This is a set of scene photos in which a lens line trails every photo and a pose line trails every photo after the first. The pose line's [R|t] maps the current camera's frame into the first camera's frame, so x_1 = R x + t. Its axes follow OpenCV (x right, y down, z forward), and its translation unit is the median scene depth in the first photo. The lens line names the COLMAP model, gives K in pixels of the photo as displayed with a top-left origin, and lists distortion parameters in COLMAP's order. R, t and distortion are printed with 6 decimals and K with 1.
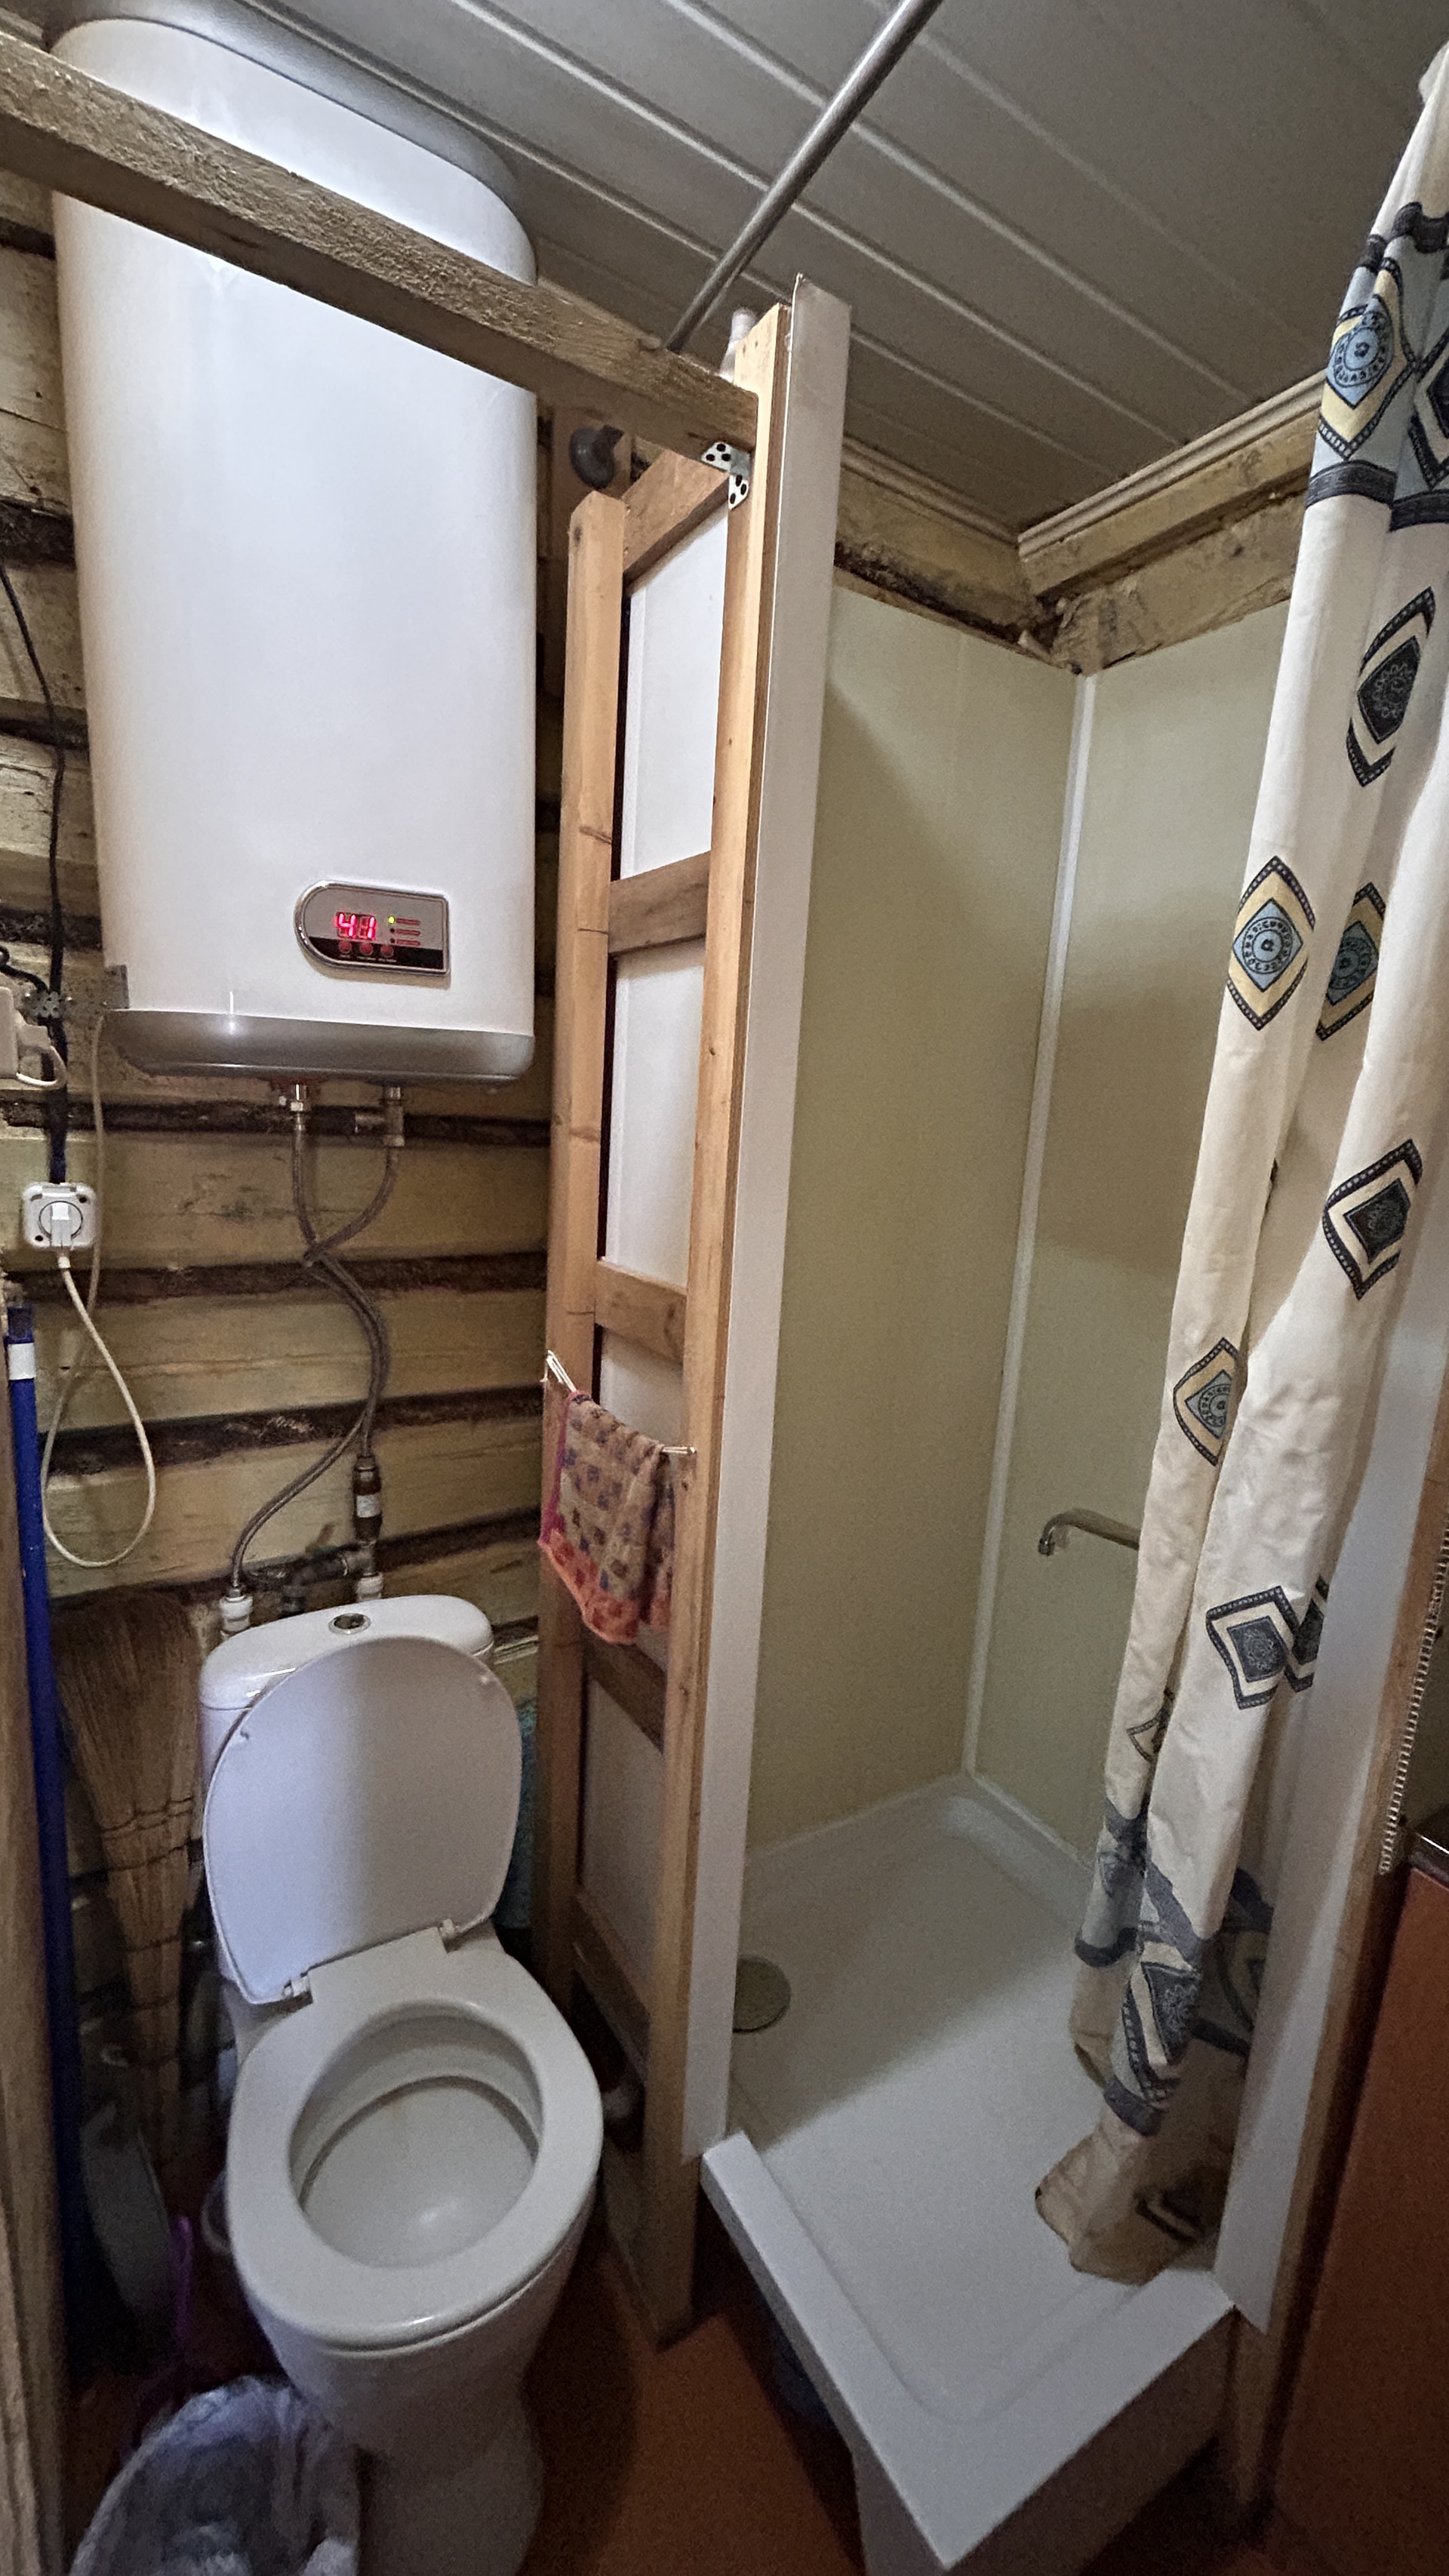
lens RADIAL K [[1047.5, 0, 725.1], [0, 1047.5, 1284.1], [0, 0, 1]] dist [-0.004007, 0.002262]
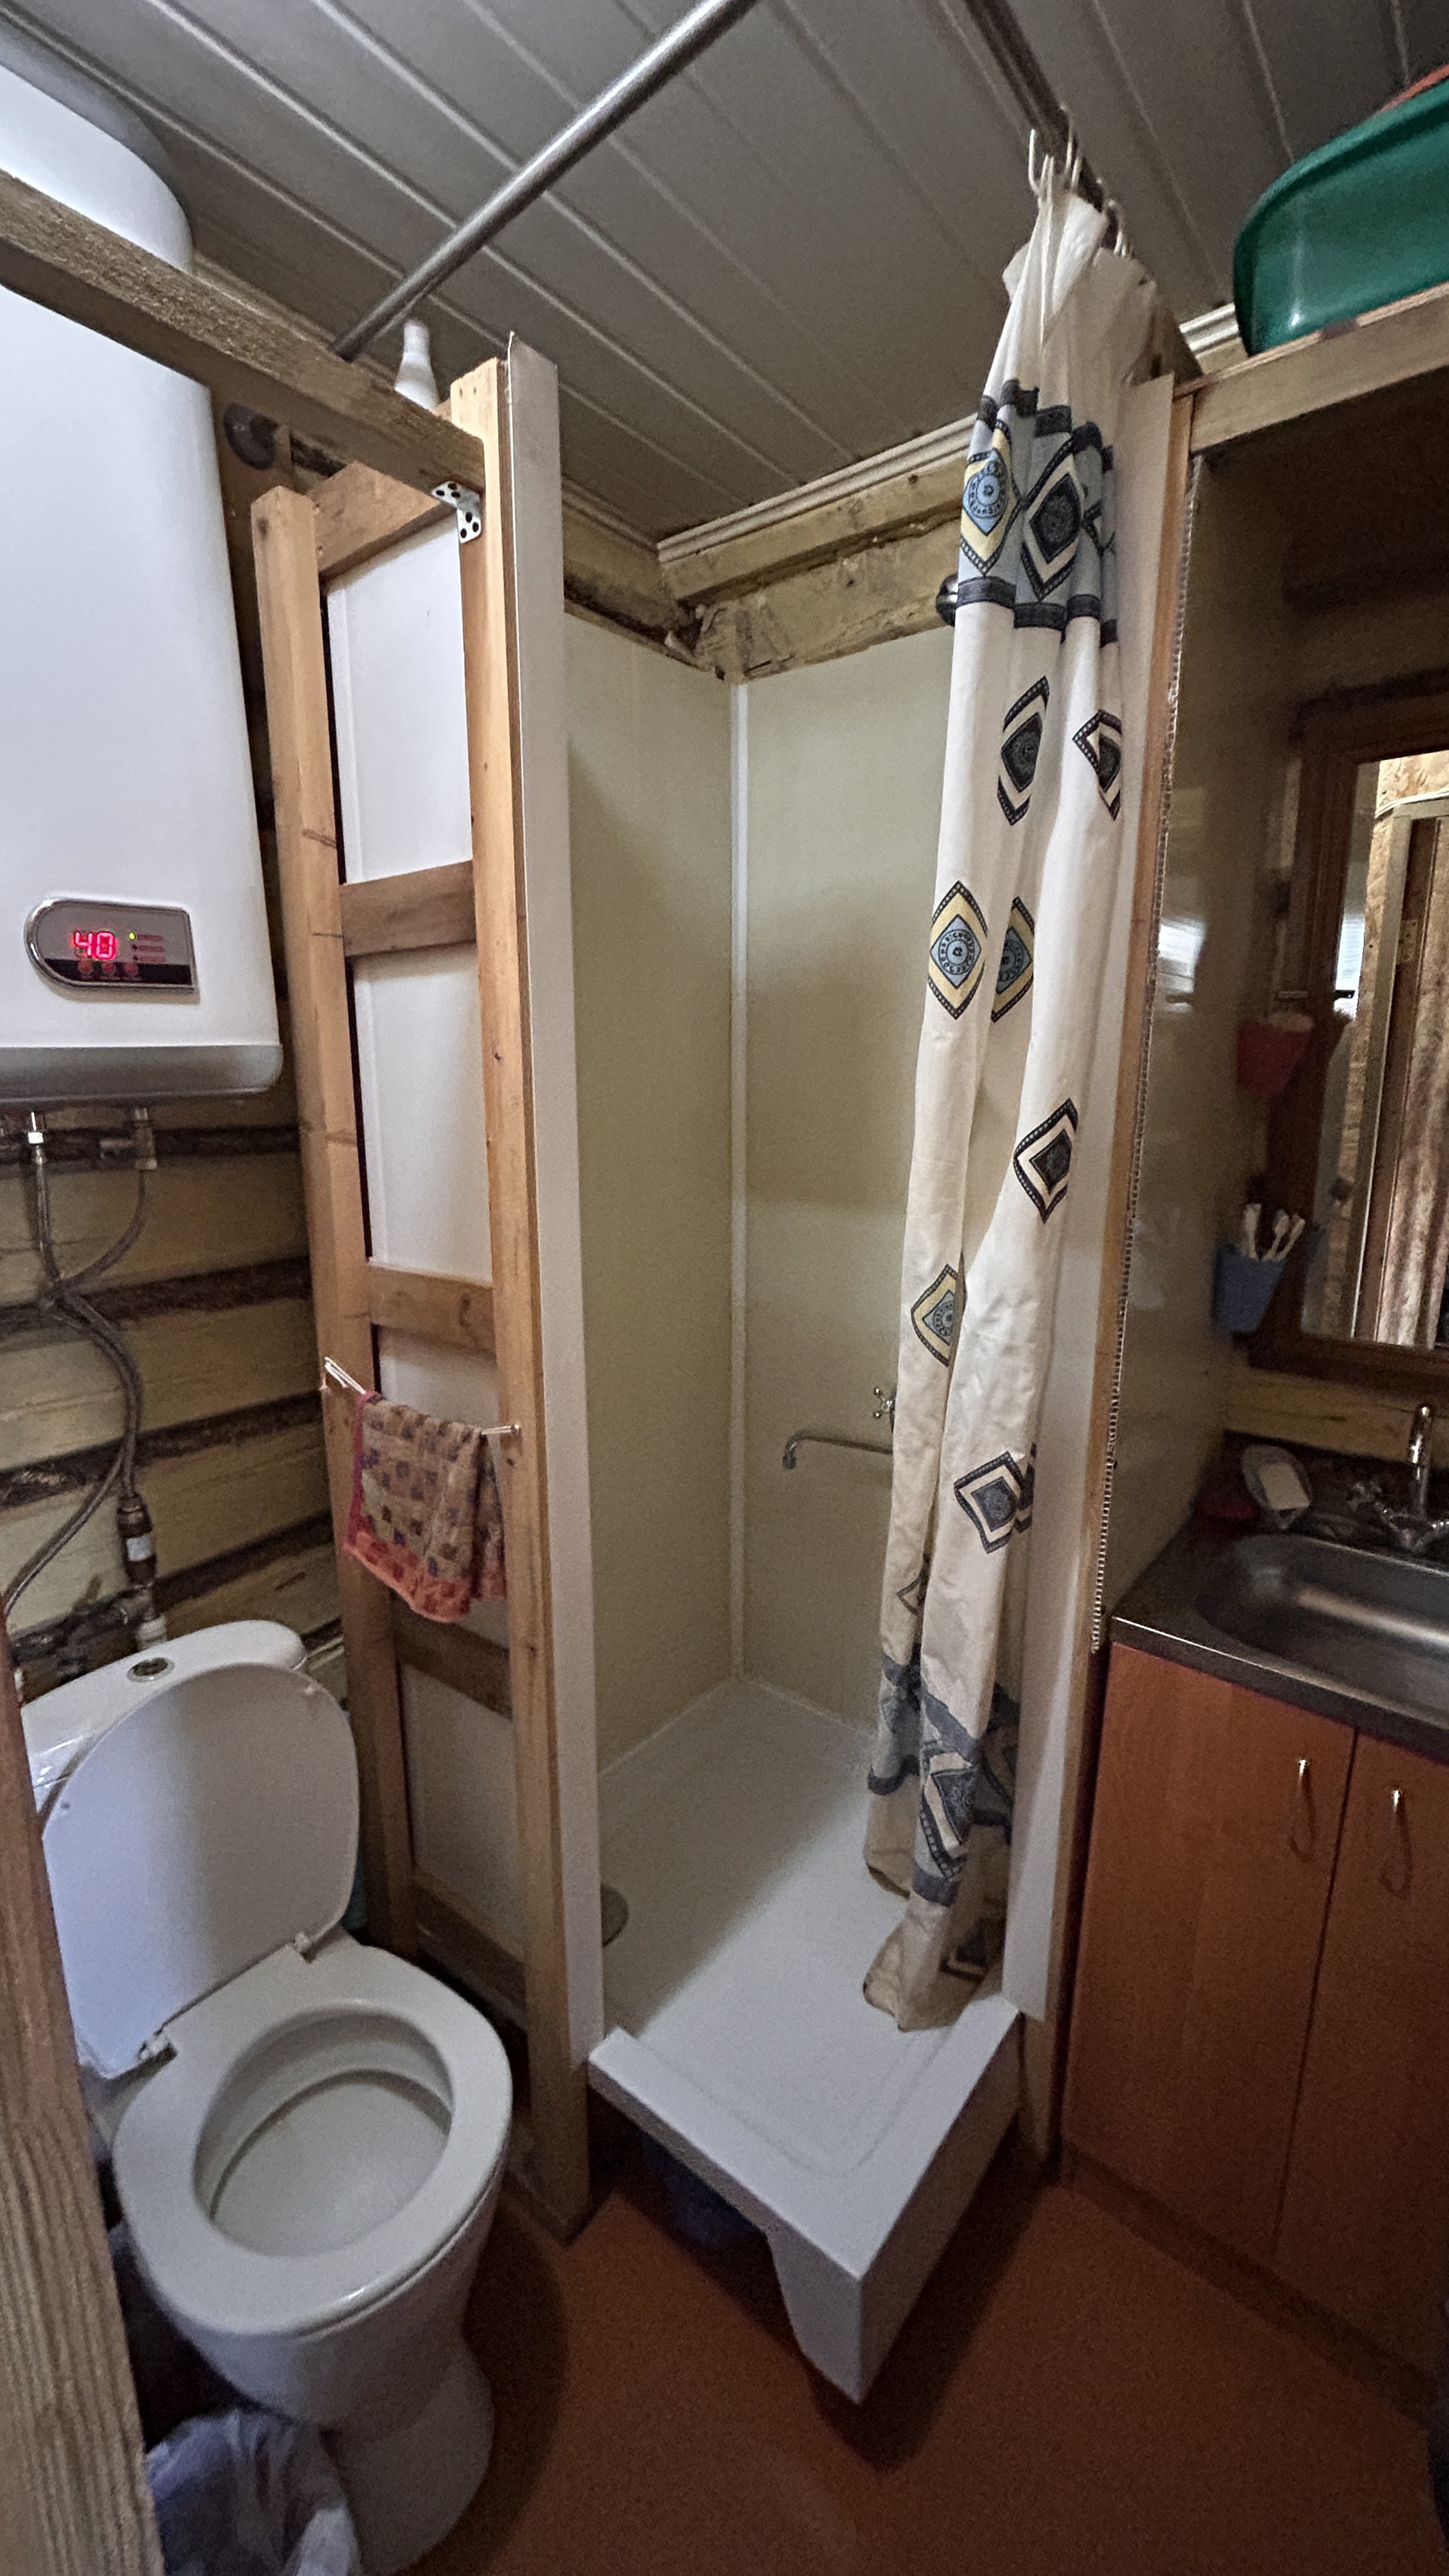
lens RADIAL K [[1047.5, 0, 725.1], [0, 1047.5, 1284.1], [0, 0, 1]] dist [-0.004007, 0.002262]
pose [[0.939656, -0.127695, 0.317395, -0.149825], [0.115508, 0.991669, 0.057006, -0.023717], [-0.322030, -0.016905, 0.946578, -0.084200]]
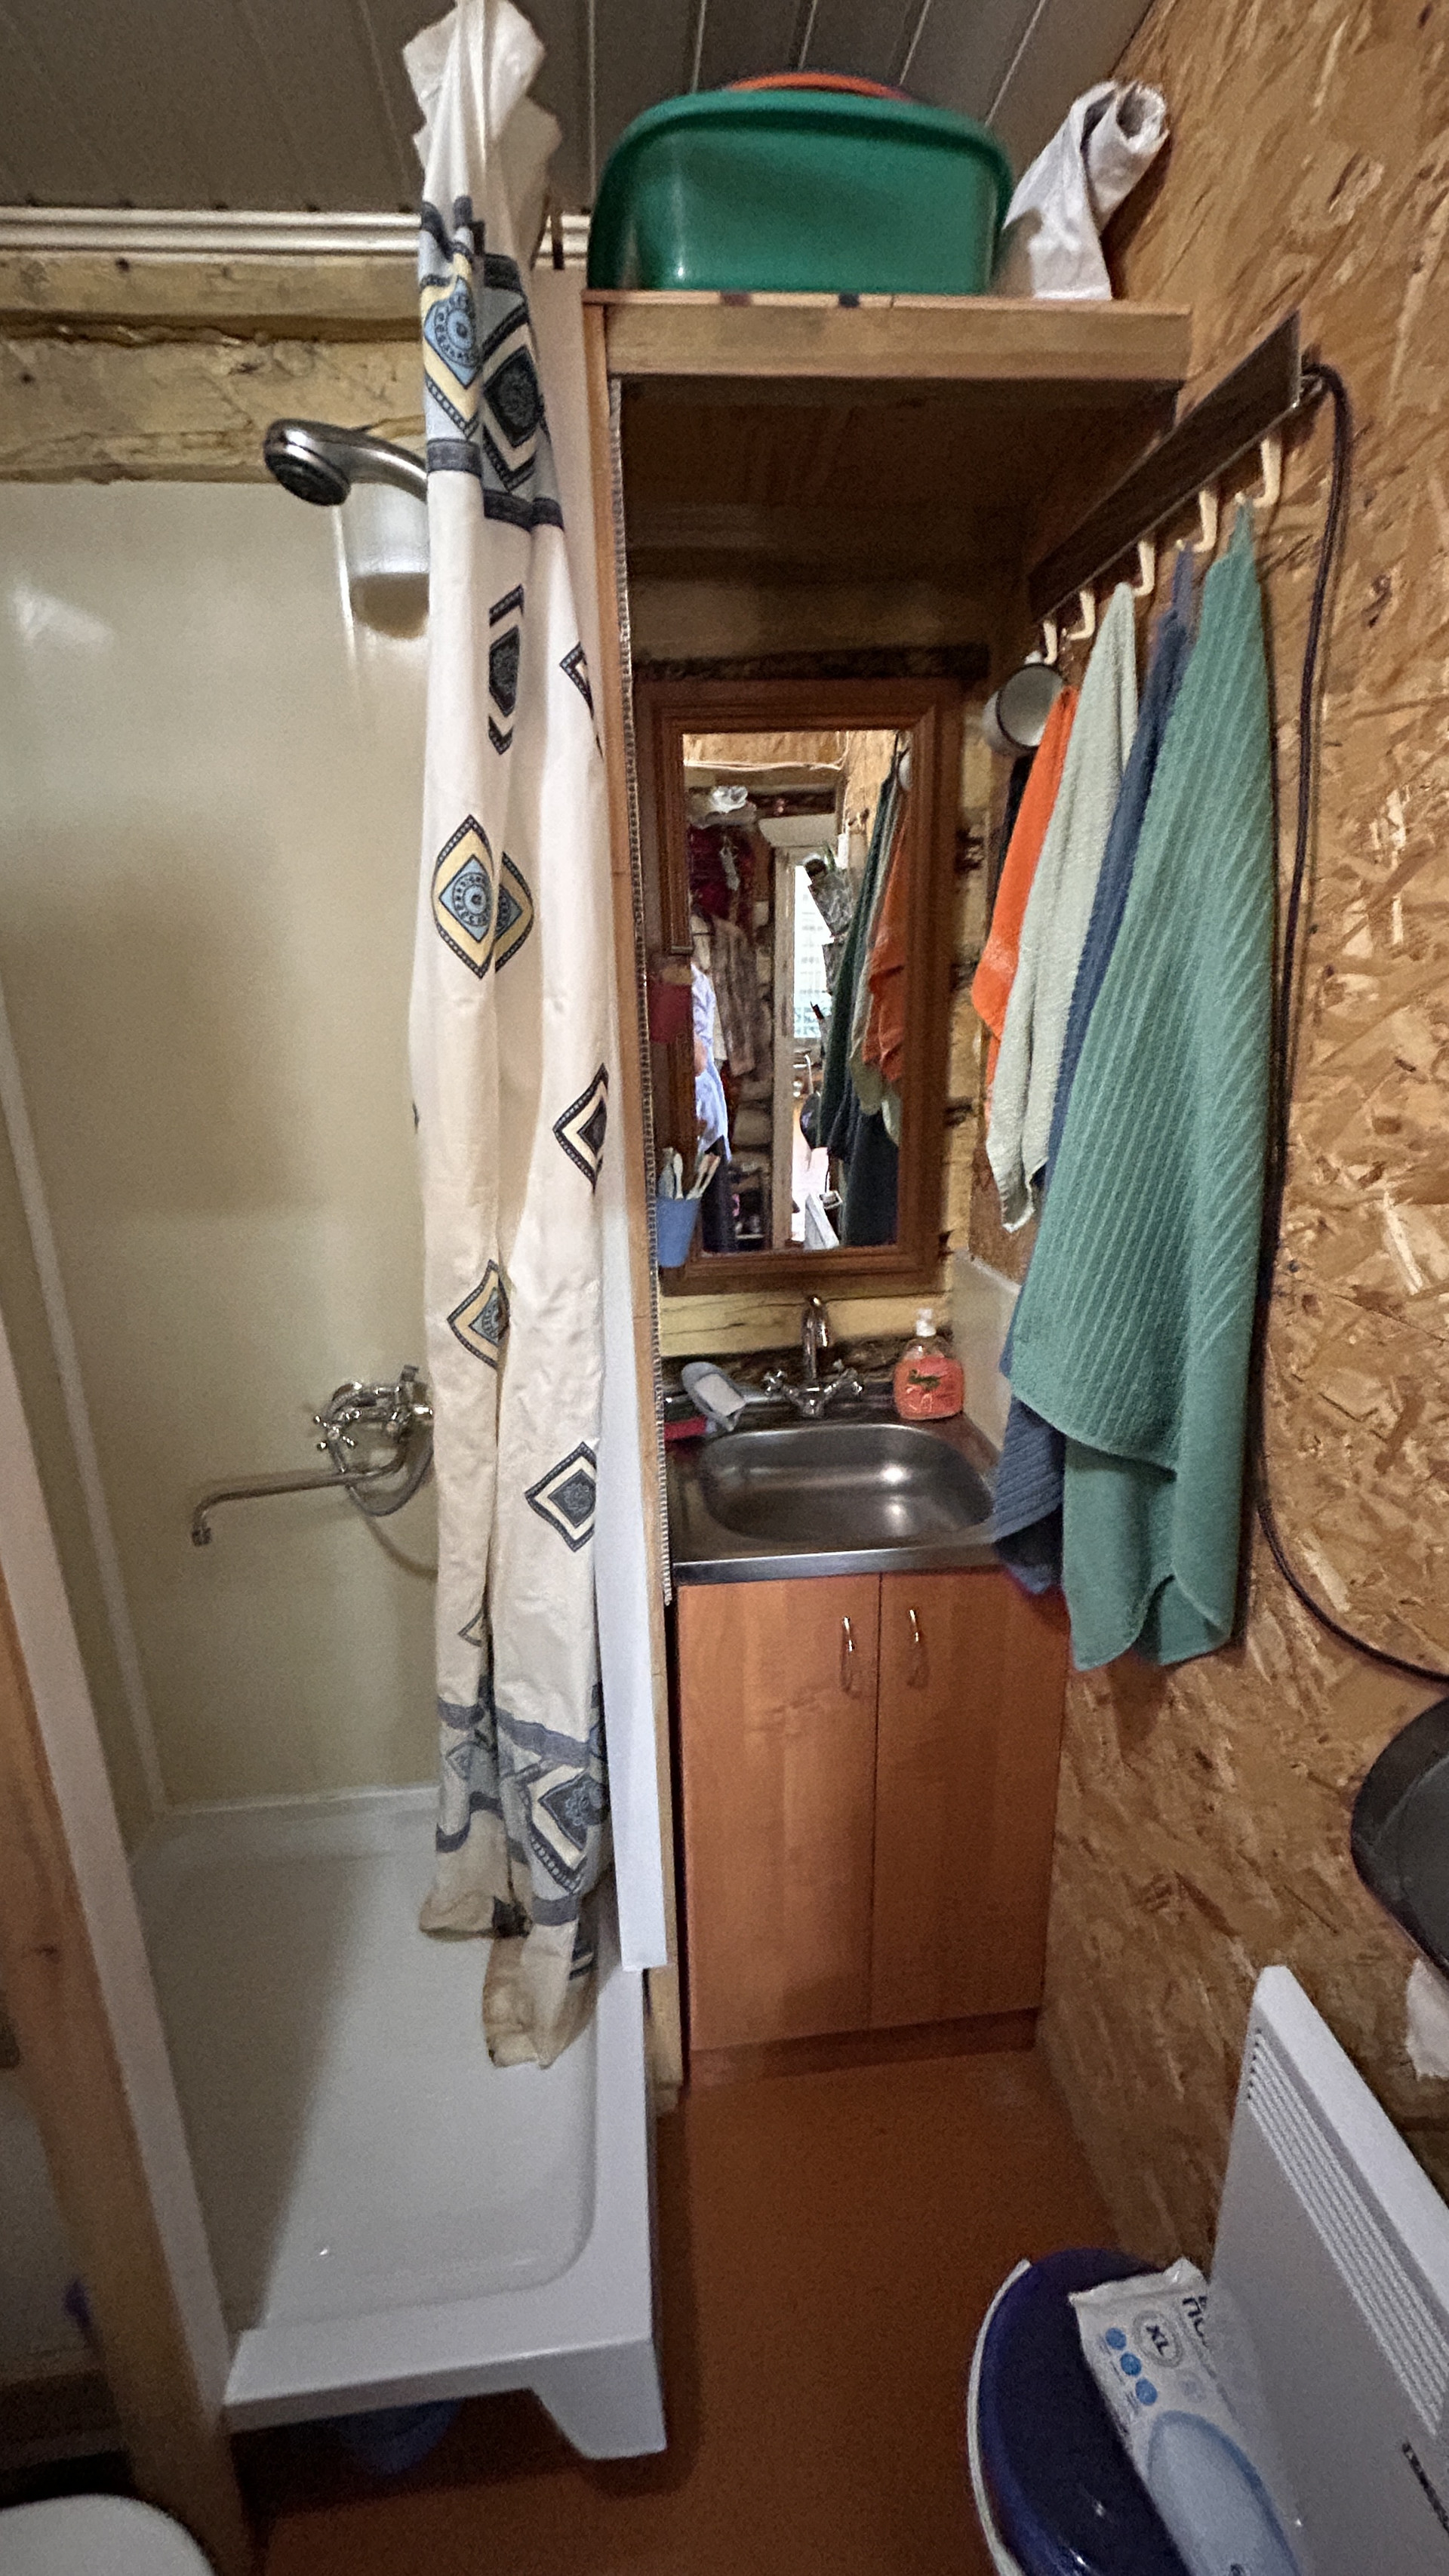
lens RADIAL K [[1044.9, 0, 725.6], [0, 1044.9, 1284.3], [0, 0, 1]] dist [-0.001020, 0.000474]
pose [[0.431148, -0.310086, 0.847324, -0.309654], [0.217993, 0.947069, 0.235667, -0.112201], [-0.875552, 0.083103, 0.475923, 0.227846]]
